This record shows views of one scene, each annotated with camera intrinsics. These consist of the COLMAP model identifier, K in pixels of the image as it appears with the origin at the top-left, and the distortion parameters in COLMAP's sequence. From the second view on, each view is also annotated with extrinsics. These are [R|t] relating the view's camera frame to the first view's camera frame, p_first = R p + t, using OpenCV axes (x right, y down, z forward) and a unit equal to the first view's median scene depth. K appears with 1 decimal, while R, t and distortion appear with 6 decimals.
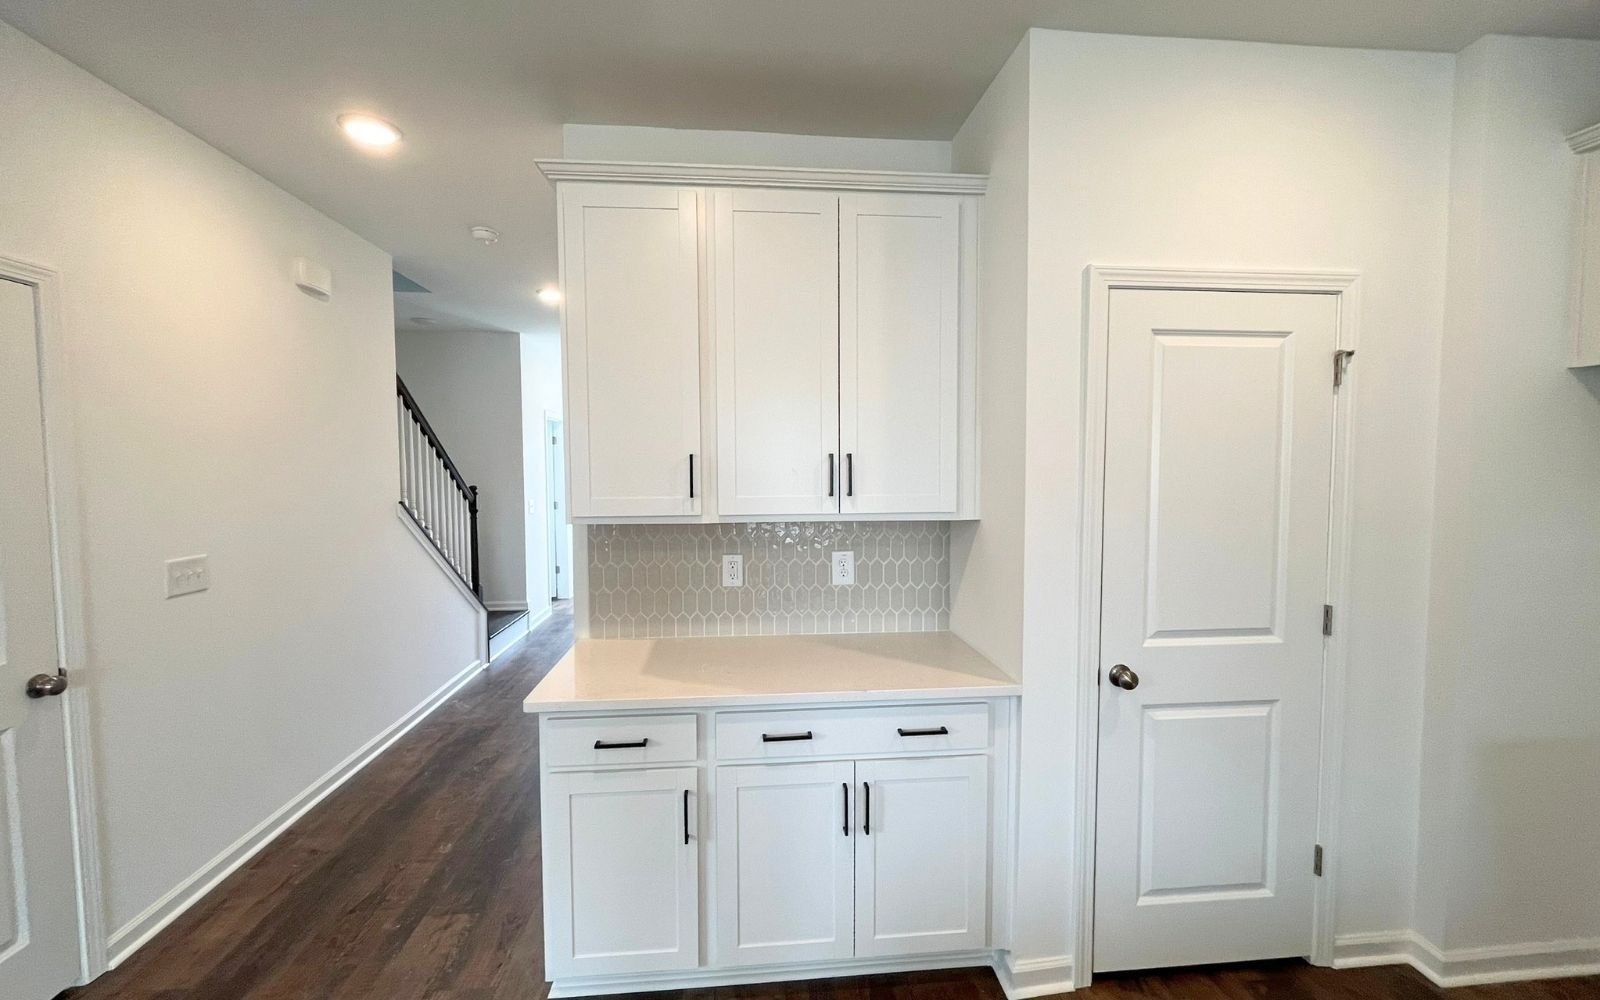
lens RADIAL K [[655.4, 0, 797.1], [0, 655.4, 499.2], [0, 0, 1]] dist [-0.002719, -0.000215]
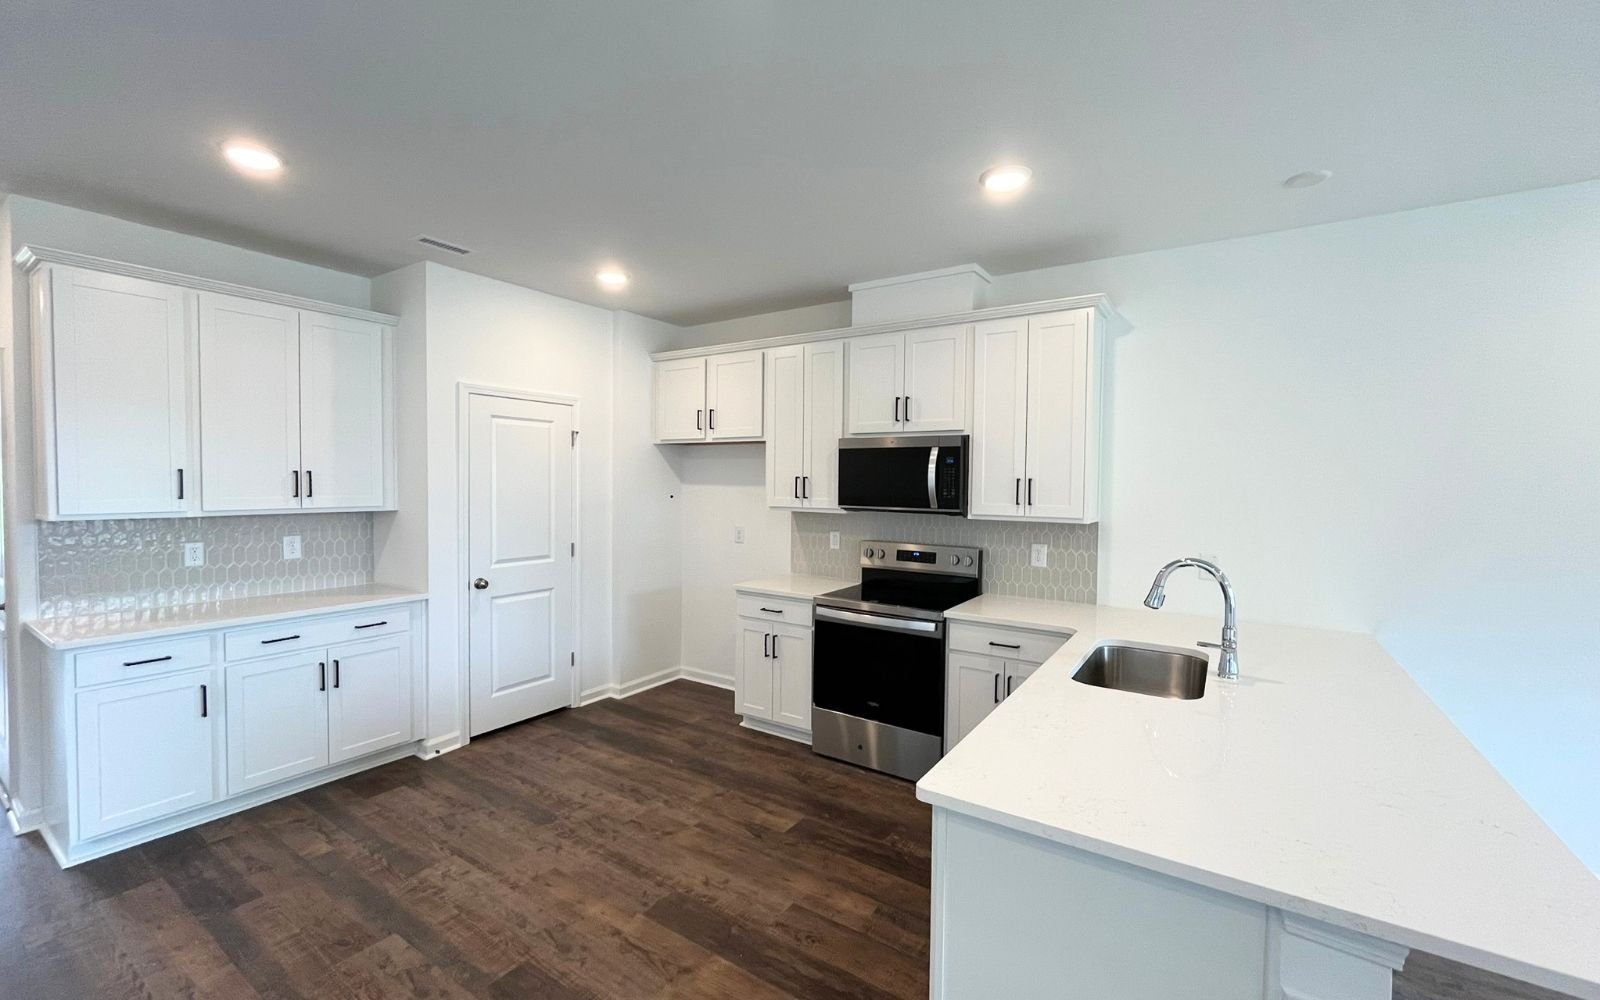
lens RADIAL K [[655.4, 0, 797.1], [0, 655.4, 499.2], [0, 0, 1]] dist [-0.002719, -0.000215]
pose [[0.629553, -0.012552, 0.776857, -0.435797], [0.029696, 0.999528, -0.007916, 0.051317], [-0.776390, 0.028053, 0.629628, -0.991356]]
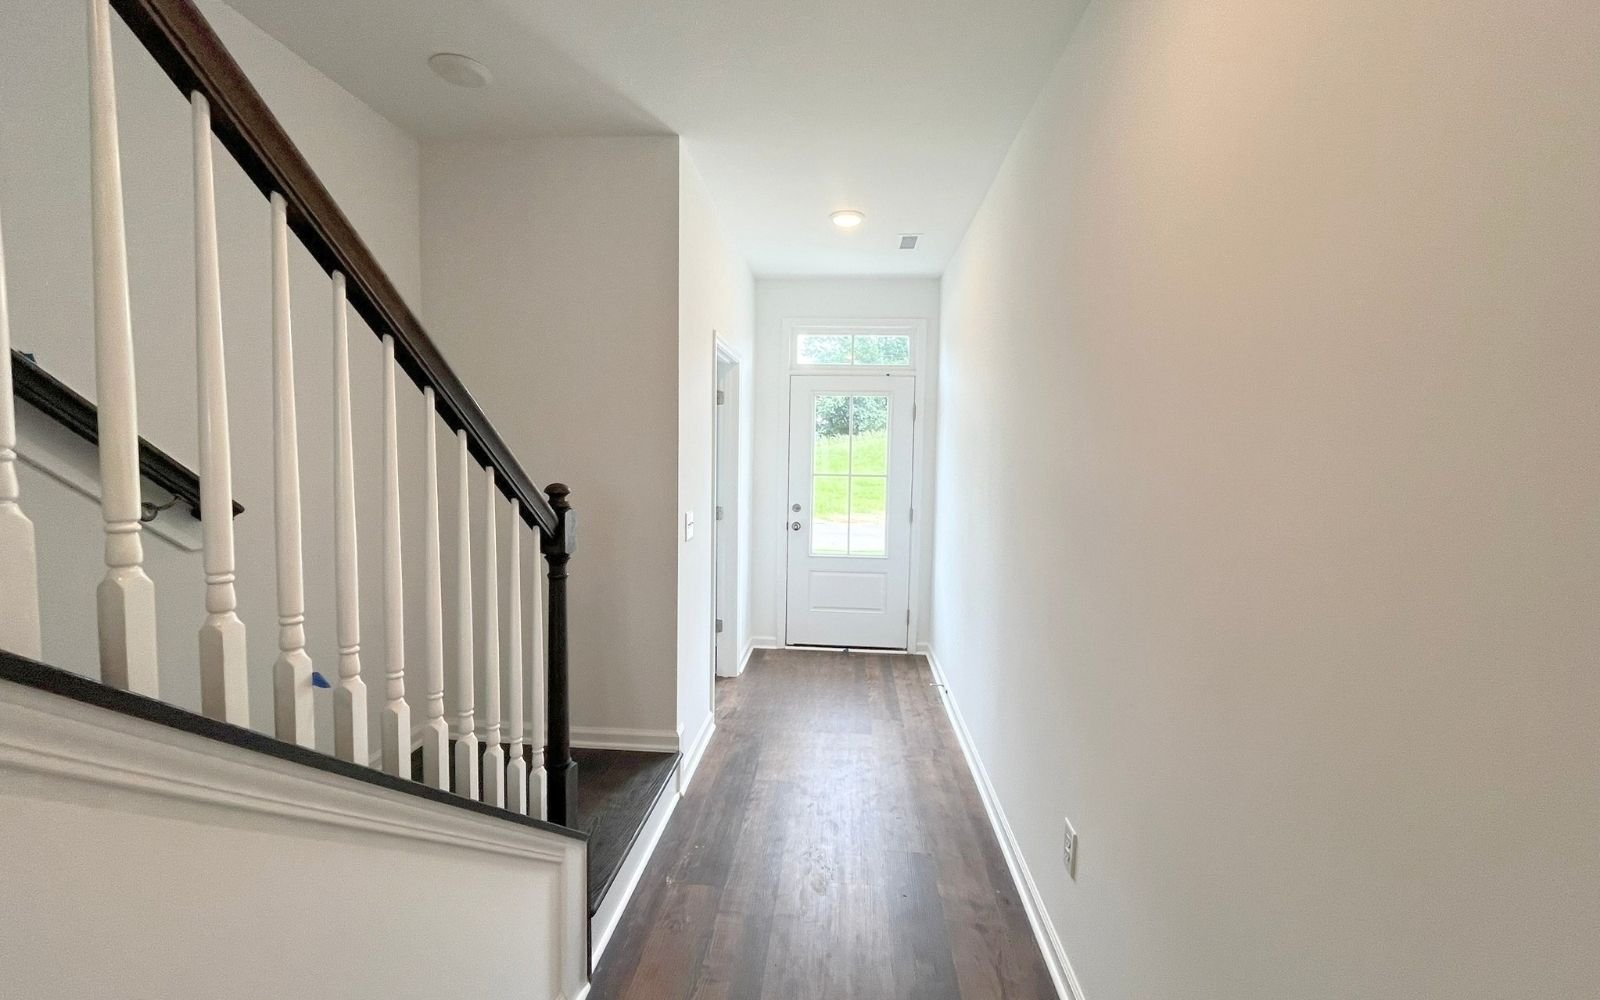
lens RADIAL K [[655.4, 0, 797.1], [0, 655.4, 499.2], [0, 0, 1]] dist [-0.002719, -0.000215]
pose [[0.986031, 0.030446, -0.163756, -0.776258], [-0.027560, 0.999423, 0.019869, -0.057145], [0.164266, -0.015079, 0.986301, 1.686956]]
